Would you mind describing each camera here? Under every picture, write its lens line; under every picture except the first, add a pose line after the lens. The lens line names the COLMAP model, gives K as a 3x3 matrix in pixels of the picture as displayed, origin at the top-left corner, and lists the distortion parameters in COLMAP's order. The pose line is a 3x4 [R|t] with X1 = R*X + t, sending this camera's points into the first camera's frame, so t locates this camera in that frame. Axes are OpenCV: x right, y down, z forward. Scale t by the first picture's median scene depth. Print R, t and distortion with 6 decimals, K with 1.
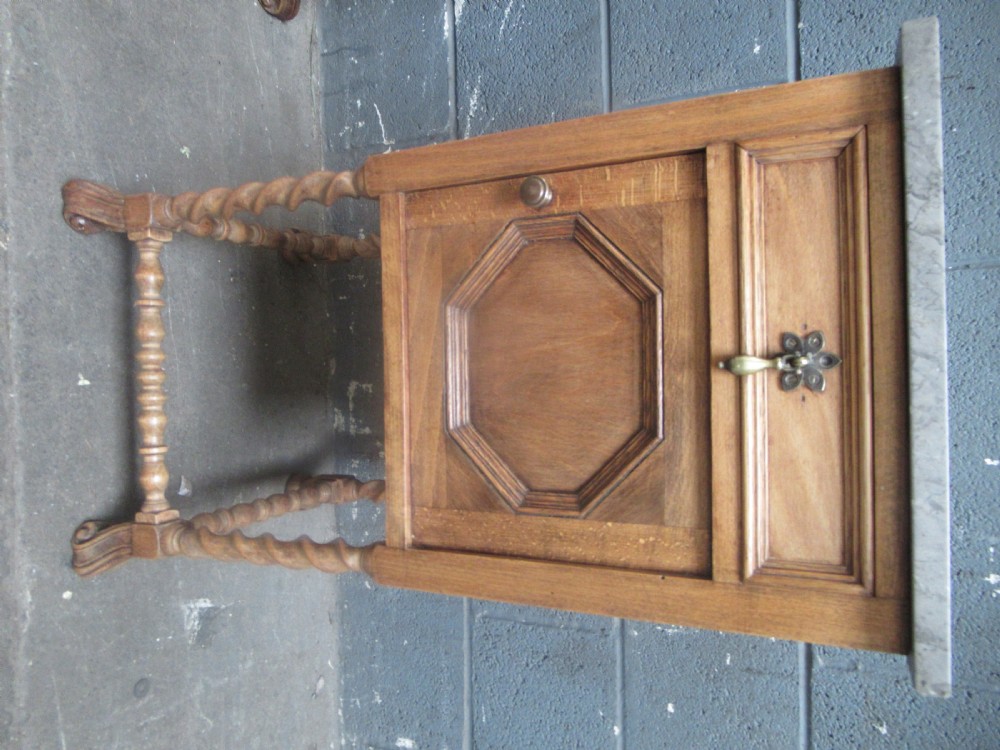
lens RADIAL K [[737.5, 0, 508.5], [0, 737.5, 367.0], [0, 0, 1]] dist [0.003705, -0.001167]
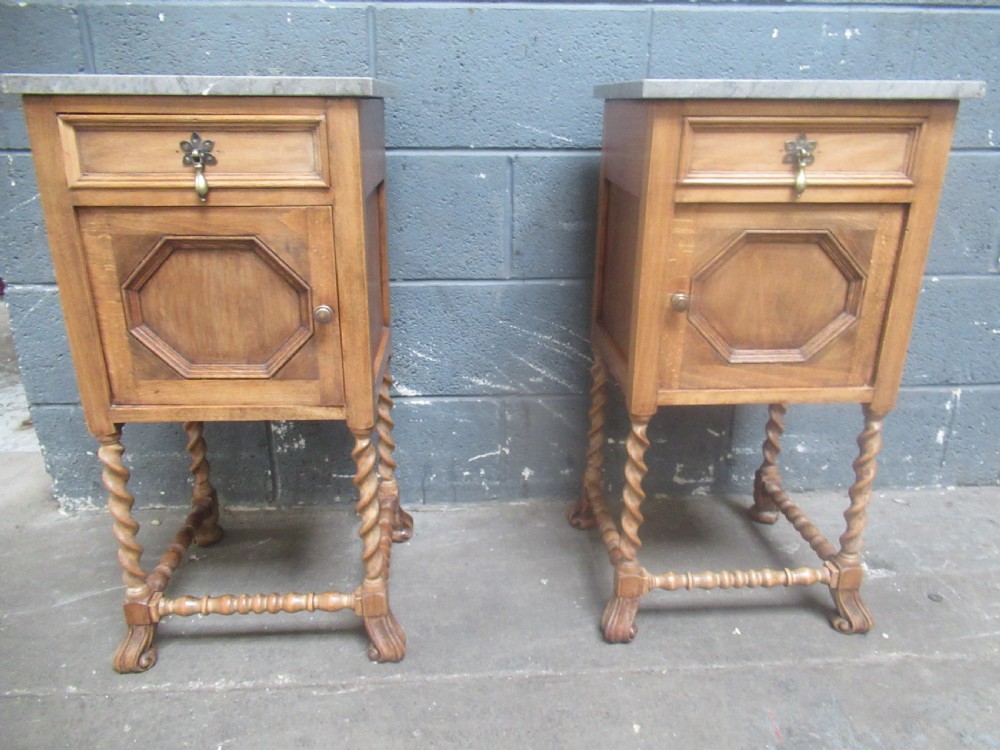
lens RADIAL K [[737.5, 0, 493.2], [0, 737.5, 372.7], [0, 0, 1]] dist [0.003705, -0.001167]
pose [[0.000951, -0.996845, 0.079371, -0.197589], [0.999150, 0.004219, 0.041015, -0.562327], [-0.041220, 0.079264, 0.996001, -0.504390]]
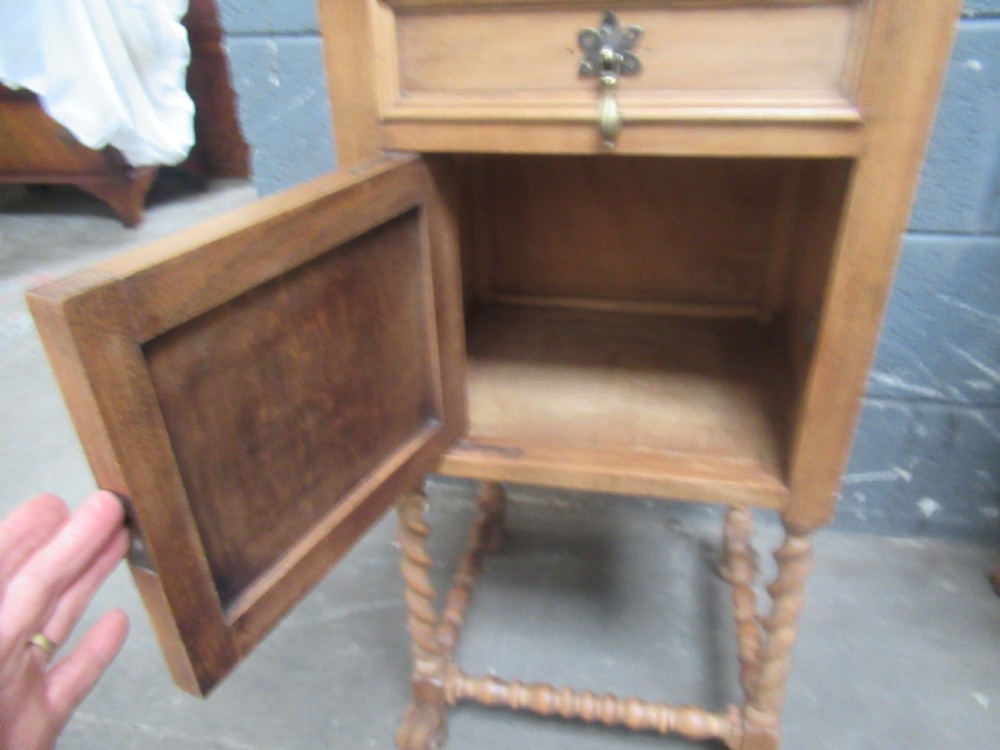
lens RADIAL K [[737.5, 0, 506.4], [0, 737.5, 363.3], [0, 0, 1]] dist [0.003705, -0.001167]
pose [[0.071946, -0.992879, -0.094946, 0.036313], [0.975822, 0.089767, -0.199282, -0.917501], [0.206386, -0.078313, 0.975332, 0.013636]]
